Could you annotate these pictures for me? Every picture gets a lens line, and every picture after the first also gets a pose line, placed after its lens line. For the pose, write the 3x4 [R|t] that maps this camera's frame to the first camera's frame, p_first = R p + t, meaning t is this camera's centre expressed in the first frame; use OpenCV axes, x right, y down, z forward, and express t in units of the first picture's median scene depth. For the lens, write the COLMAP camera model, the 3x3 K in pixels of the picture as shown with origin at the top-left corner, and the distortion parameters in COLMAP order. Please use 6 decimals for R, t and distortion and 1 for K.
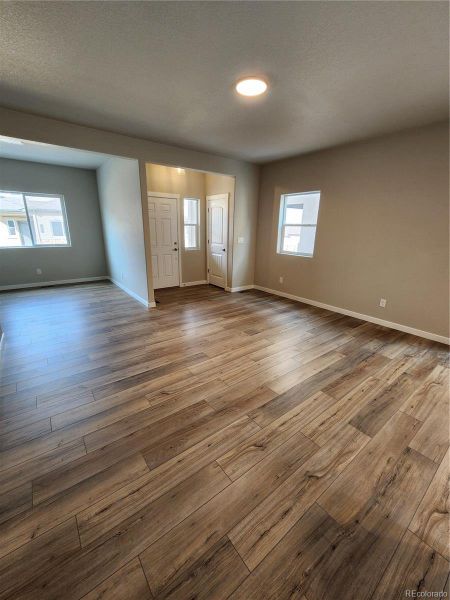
lens RADIAL K [[242.9, 0, 225.7], [0, 242.9, 302.2], [0, 0, 1]] dist [-0.000092, 0.000072]
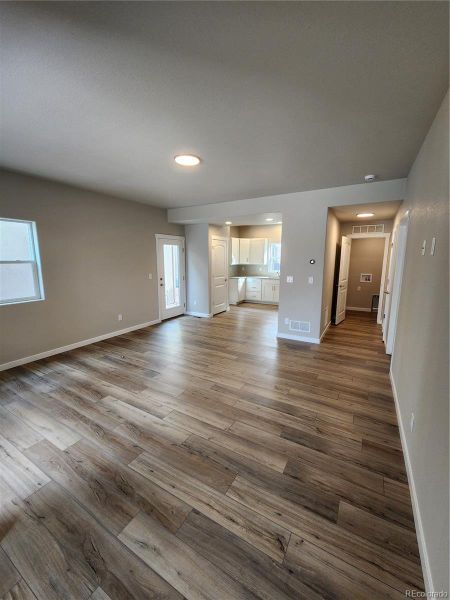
lens RADIAL K [[242.9, 0, 223.2], [0, 242.9, 298.5], [0, 0, 1]] dist [-0.000092, 0.000072]
pose [[-0.371598, -0.163989, 0.913796, -0.751868], [0.273780, 0.921148, 0.276642, -0.305525], [-0.887107, 0.352978, -0.297400, 0.874398]]
